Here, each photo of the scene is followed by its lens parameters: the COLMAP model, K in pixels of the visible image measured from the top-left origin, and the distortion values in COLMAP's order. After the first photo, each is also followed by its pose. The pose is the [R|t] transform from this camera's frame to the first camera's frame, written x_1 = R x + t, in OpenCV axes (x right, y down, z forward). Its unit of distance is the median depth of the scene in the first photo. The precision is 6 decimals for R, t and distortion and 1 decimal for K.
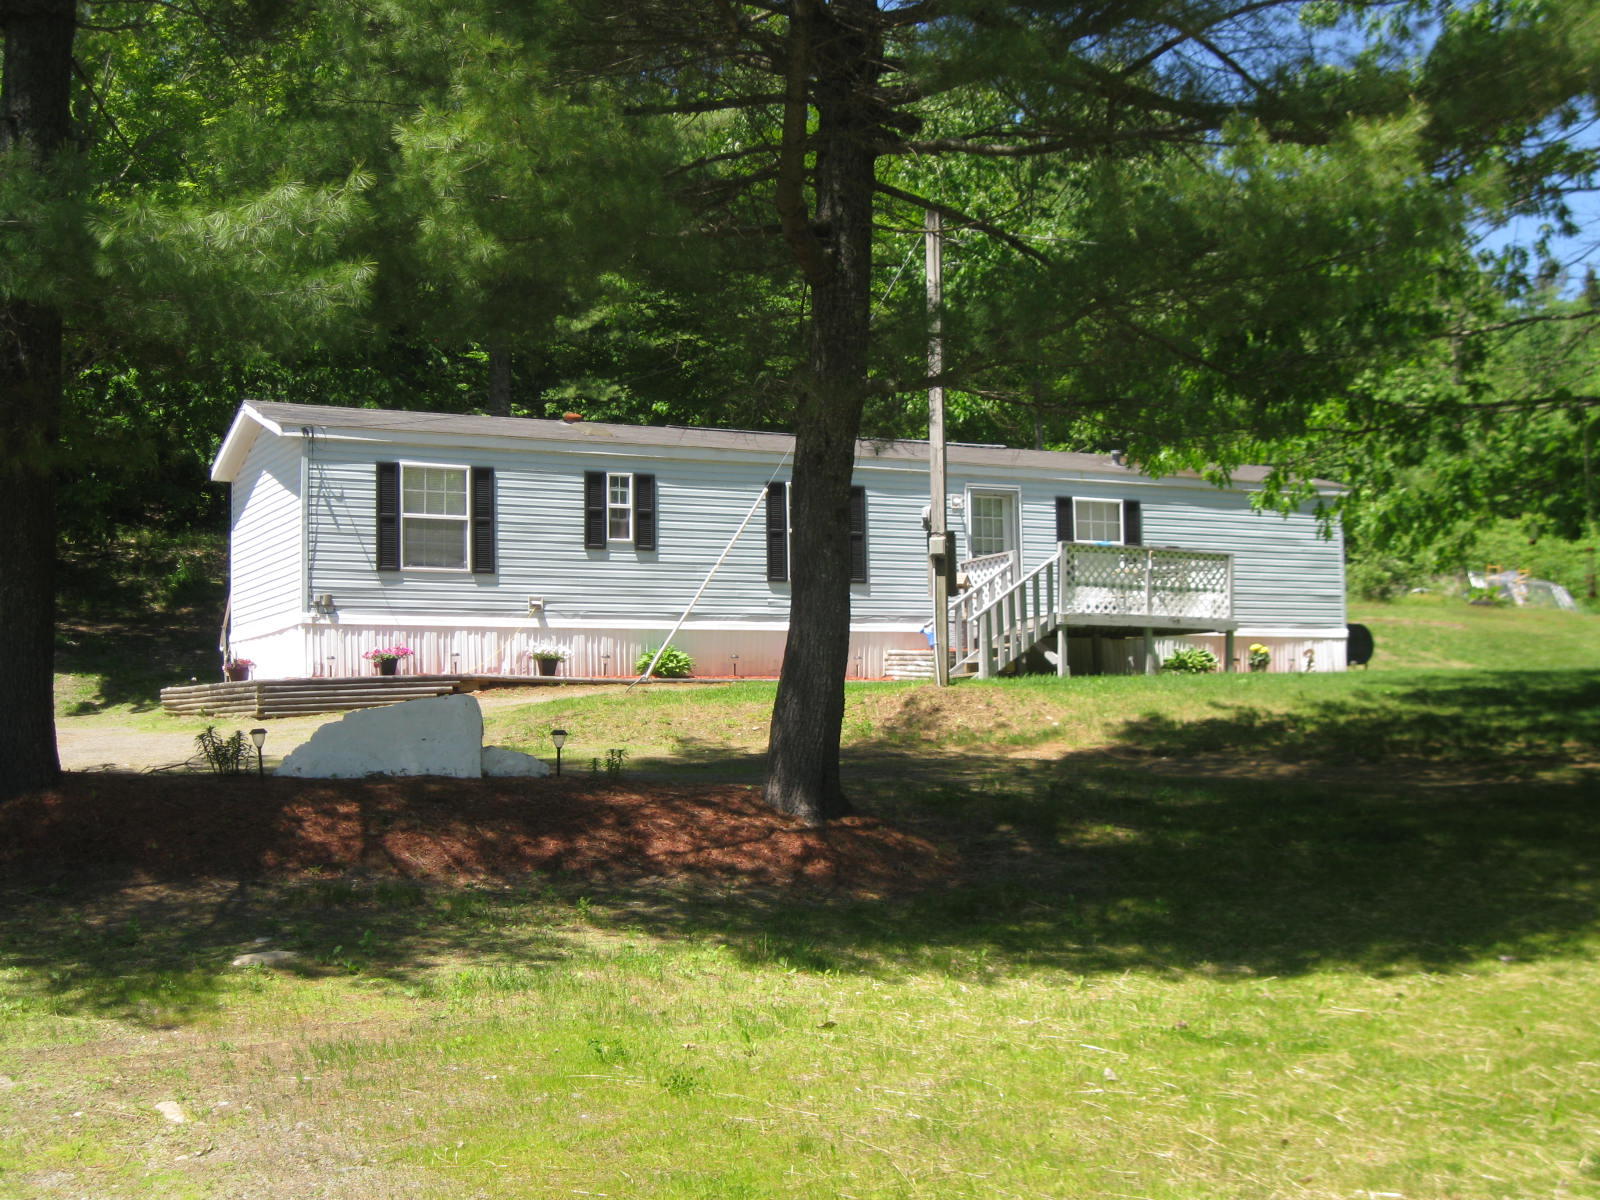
lens RADIAL K [[1990.8, 0, 800.0], [0, 1990.8, 600.0], [0, 0, 1]] dist [-0.150137, -0.016573]
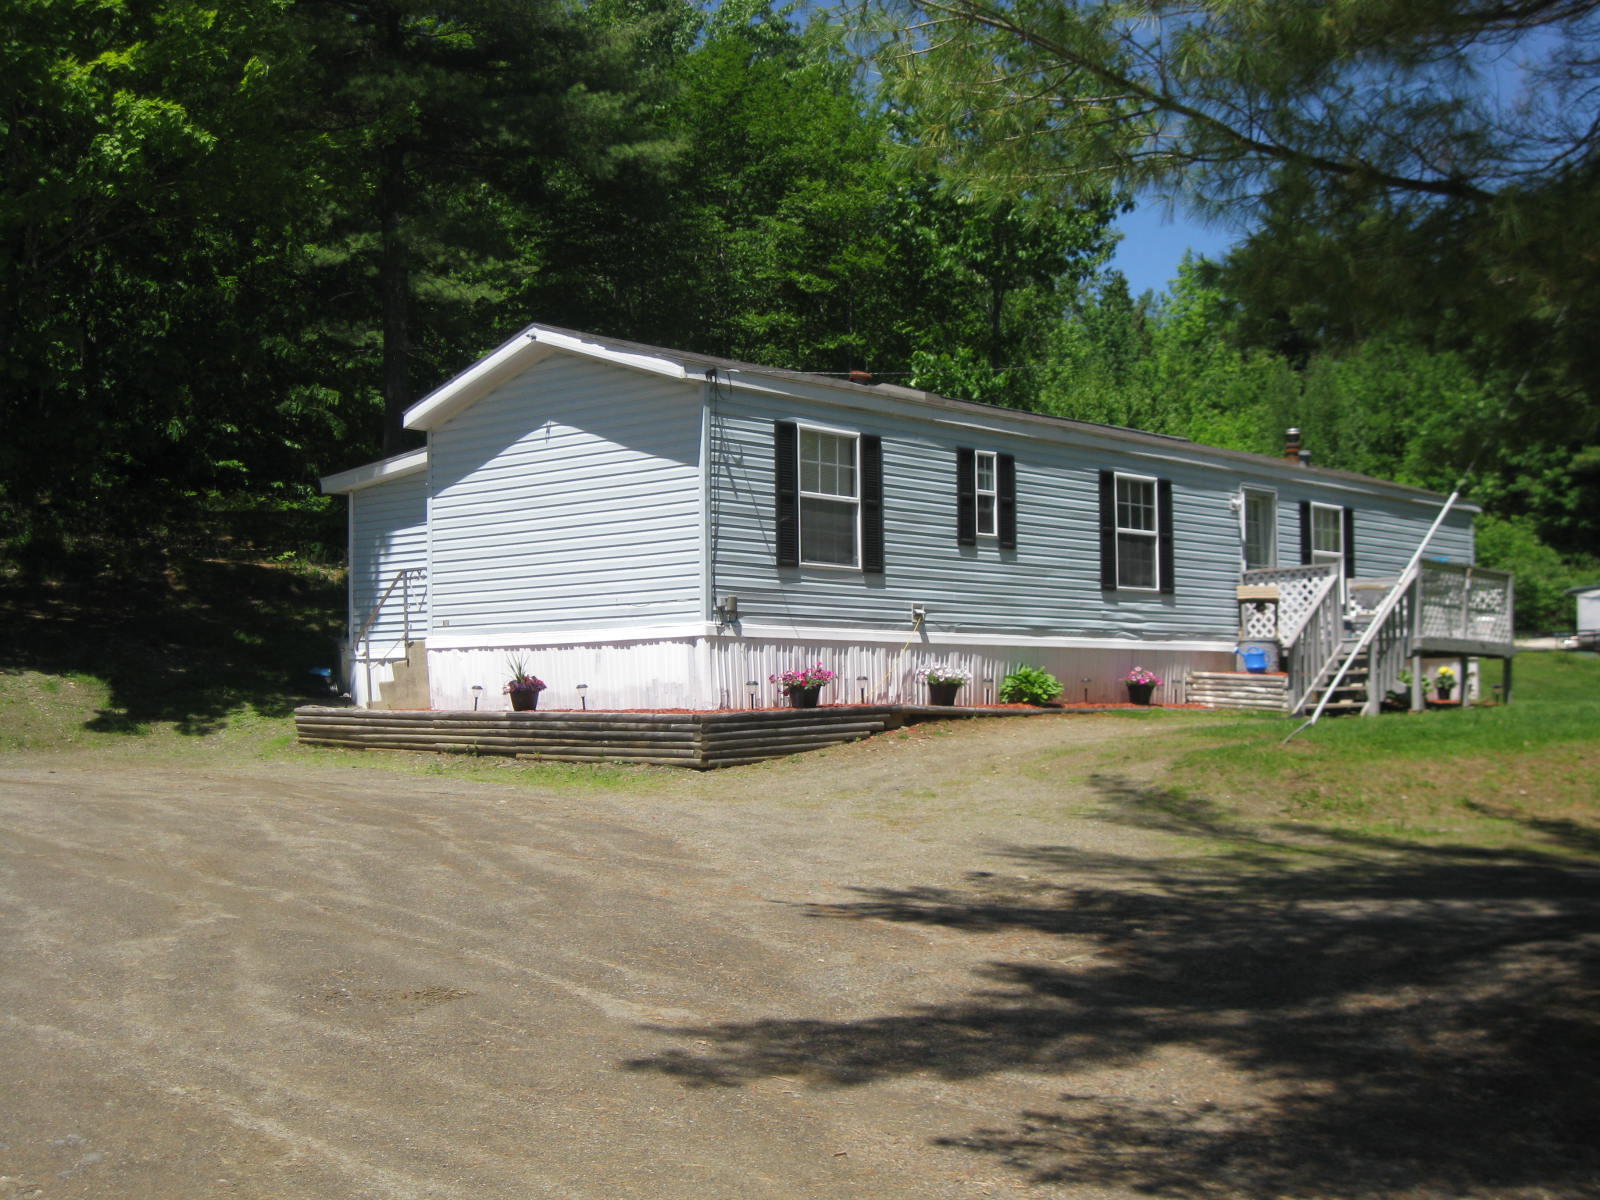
lens RADIAL K [[1990.8, 0, 800.0], [0, 1990.8, 600.0], [0, 0, 1]] dist [-0.150137, -0.016573]
pose [[0.941043, 0.028875, 0.337053, -0.443014], [-0.033691, 0.999397, 0.008449, -0.008199], [-0.336606, -0.019307, 0.941448, 0.273484]]
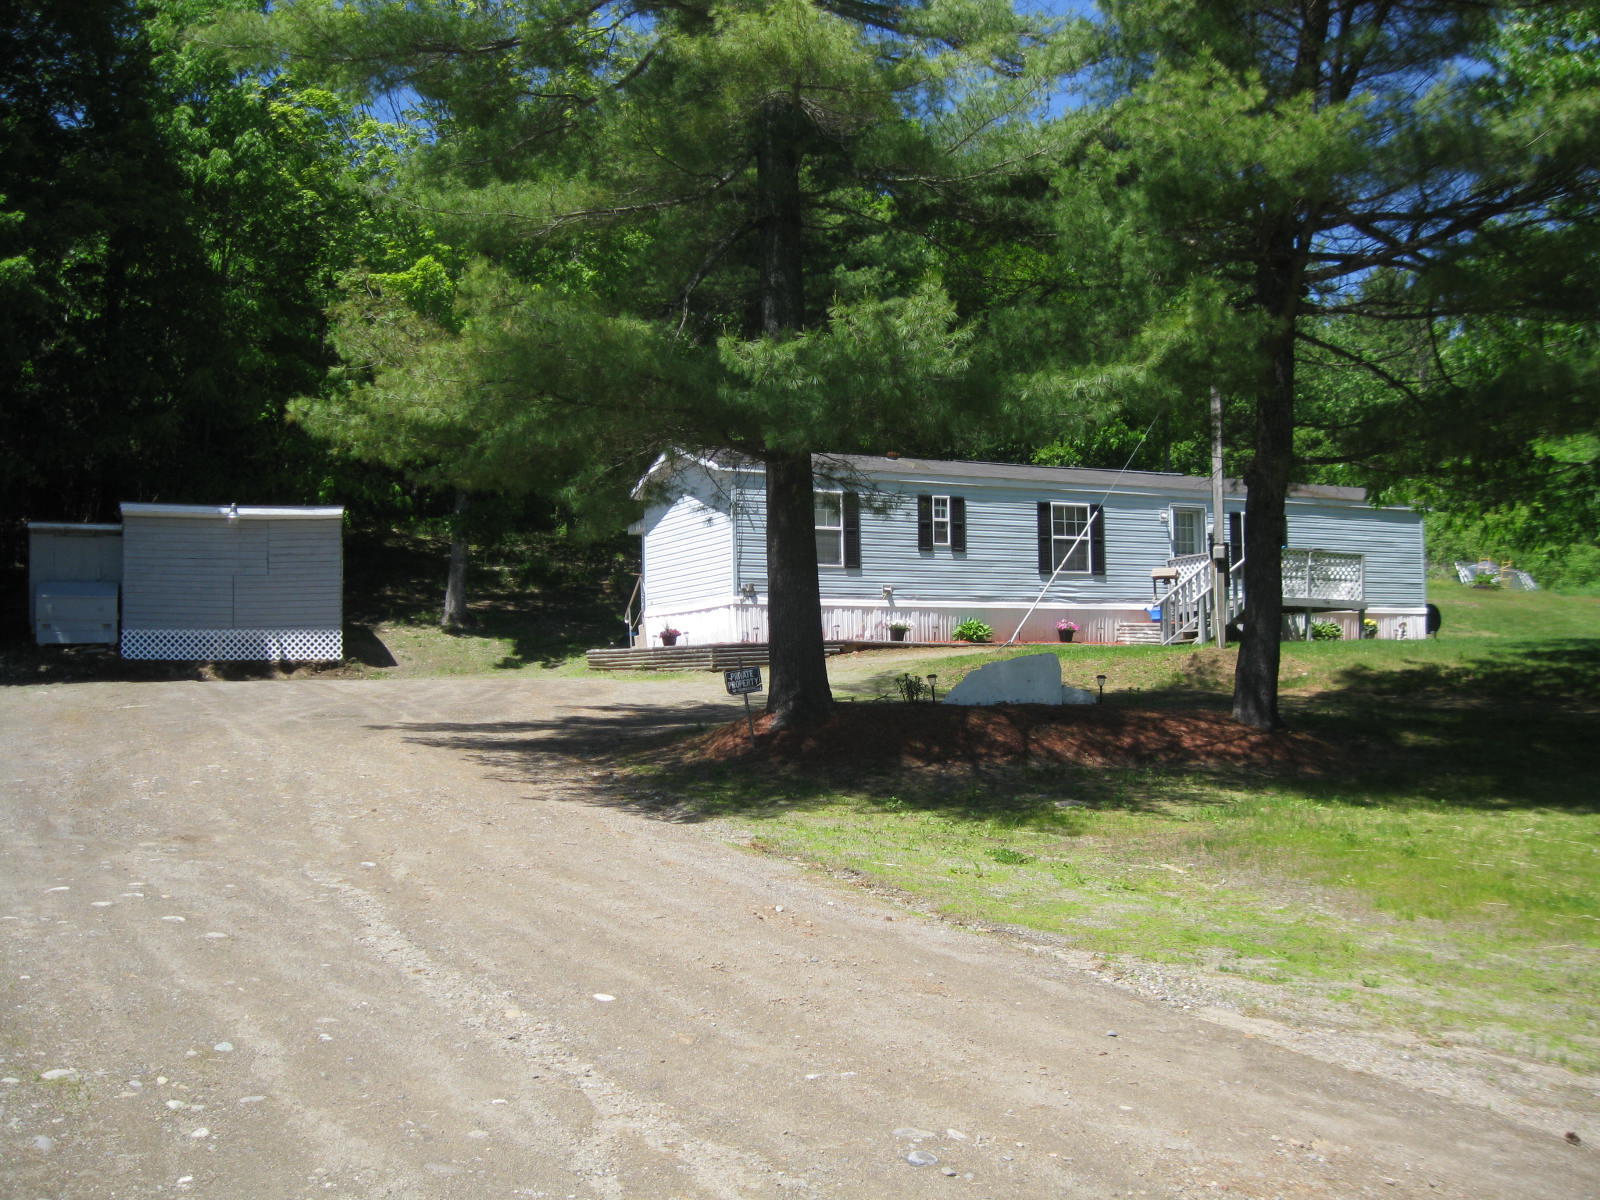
lens RADIAL K [[1625.2, 0, 800.0], [0, 1625.2, 600.0], [0, 0, 1]] dist [-0.127554, 0.055433]
pose [[0.999801, 0.001408, -0.019893, -0.171711], [-0.001155, 0.999918, 0.012717, -0.005298], [0.019909, -0.012692, 0.999721, -0.150169]]
